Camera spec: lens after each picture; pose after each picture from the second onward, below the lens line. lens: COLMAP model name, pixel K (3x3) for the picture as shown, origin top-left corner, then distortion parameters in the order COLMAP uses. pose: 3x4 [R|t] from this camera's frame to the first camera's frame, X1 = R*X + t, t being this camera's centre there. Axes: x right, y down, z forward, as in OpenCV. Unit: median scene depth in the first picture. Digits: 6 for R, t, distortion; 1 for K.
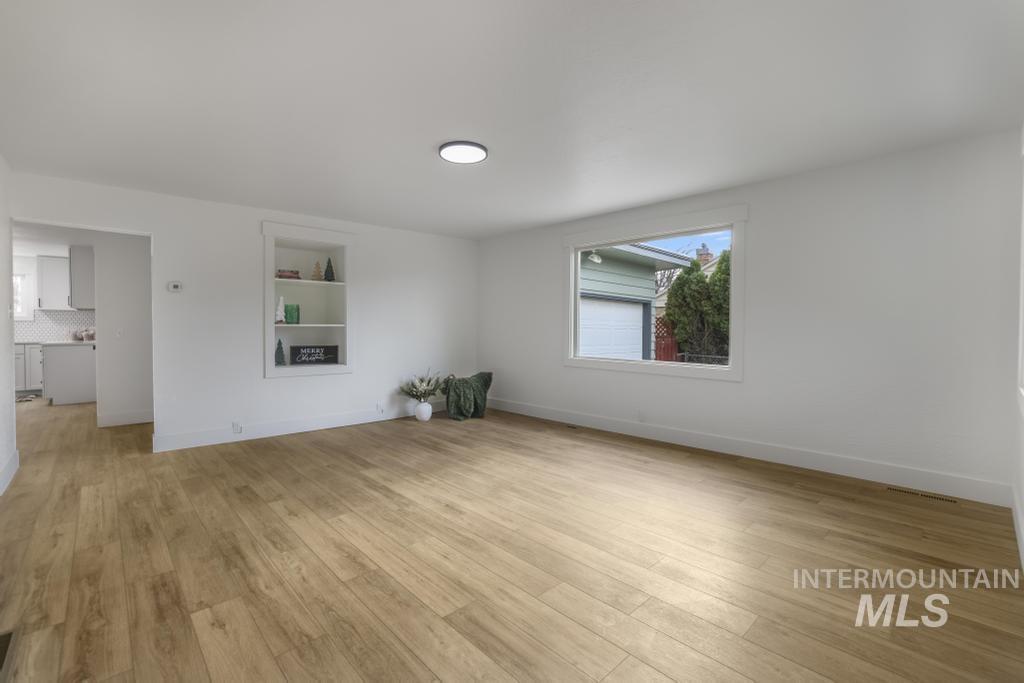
lens RADIAL K [[452.5, 0, 508.0], [0, 452.5, 322.7], [0, 0, 1]] dist [-0.042410, 0.017022]
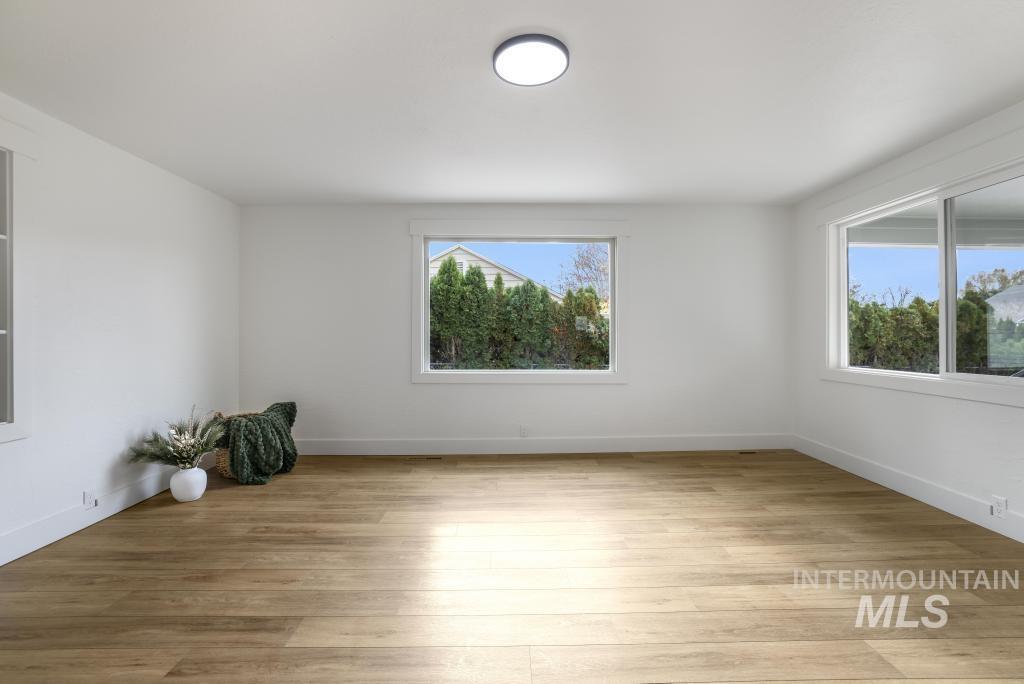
lens RADIAL K [[442.9, 0, 509.2], [0, 442.9, 337.0], [0, 0, 1]] dist [-0.044421, 0.015869]
pose [[0.672180, -0.005445, 0.740368, -0.533511], [-0.003425, 0.999939, 0.010463, 0.009500], [-0.740380, -0.009569, 0.672120, 0.567303]]
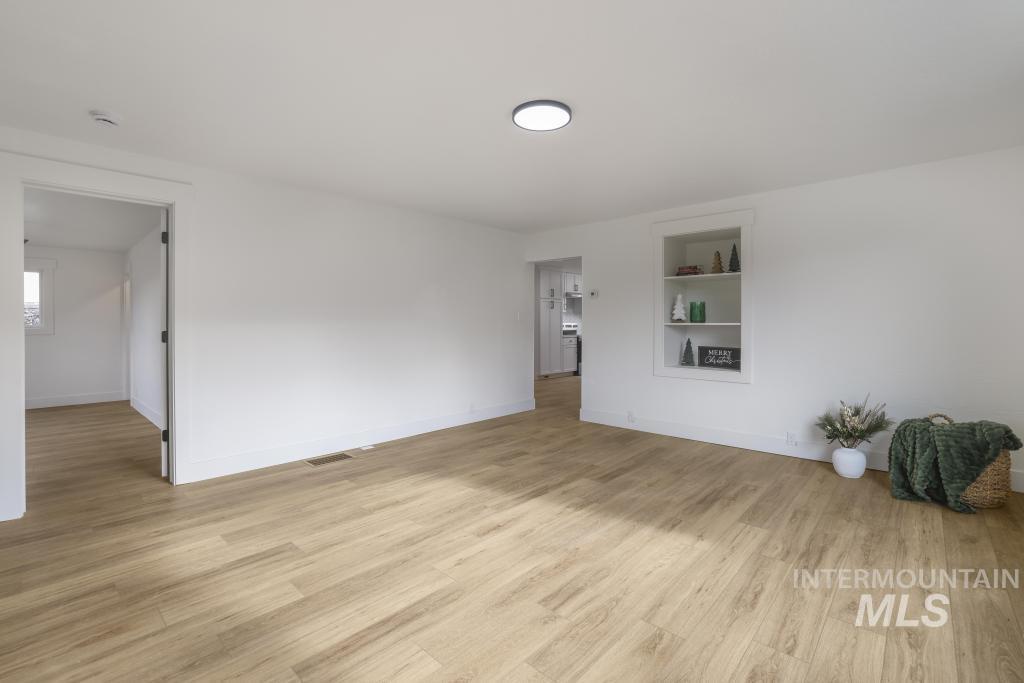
lens RADIAL K [[462.1, 0, 506.6], [0, 462.1, 321.9], [0, 0, 1]] dist [-0.045739, 0.019394]
pose [[0.072620, -0.004107, -0.997351, 0.668037], [0.009872, 0.999945, -0.003399, 0.001092], [0.997311, -0.009600, 0.072657, 0.811614]]
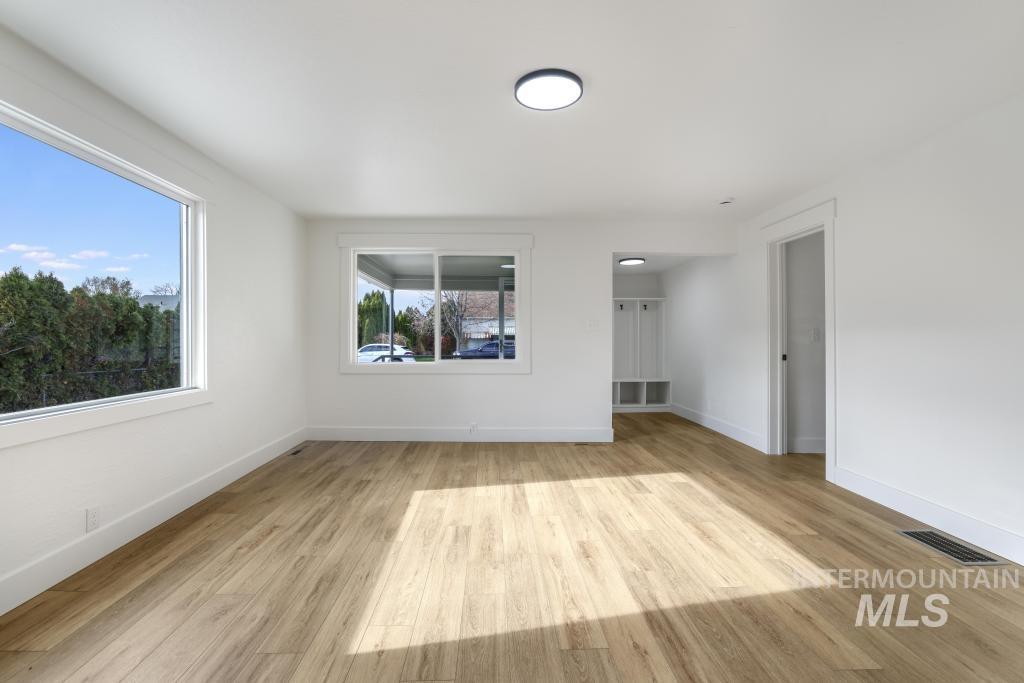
lens RADIAL K [[450.7, 0, 504.8], [0, 450.7, 334.9], [0, 0, 1]] dist [-0.048162, 0.017925]
pose [[-0.752047, 0.000000, 0.659110, -0.468821], [-0.008516, 0.999917, -0.009716, 0.016292], [-0.659055, -0.012920, -0.751984, 1.452715]]
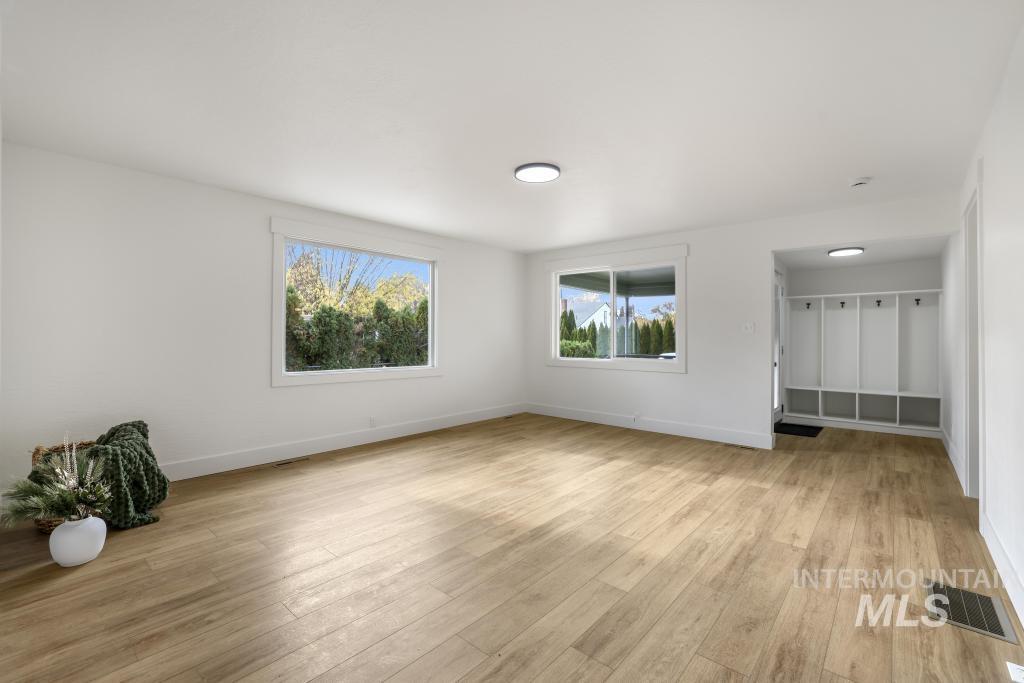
lens RADIAL K [[450.7, 0, 504.8], [0, 450.7, 334.9], [0, 0, 1]] dist [-0.048162, 0.017925]
pose [[-0.096248, 0.002313, 0.995355, -1.044495], [-0.013561, 0.999901, -0.003635, 0.007524], [-0.995265, -0.013848, -0.096207, 1.087050]]
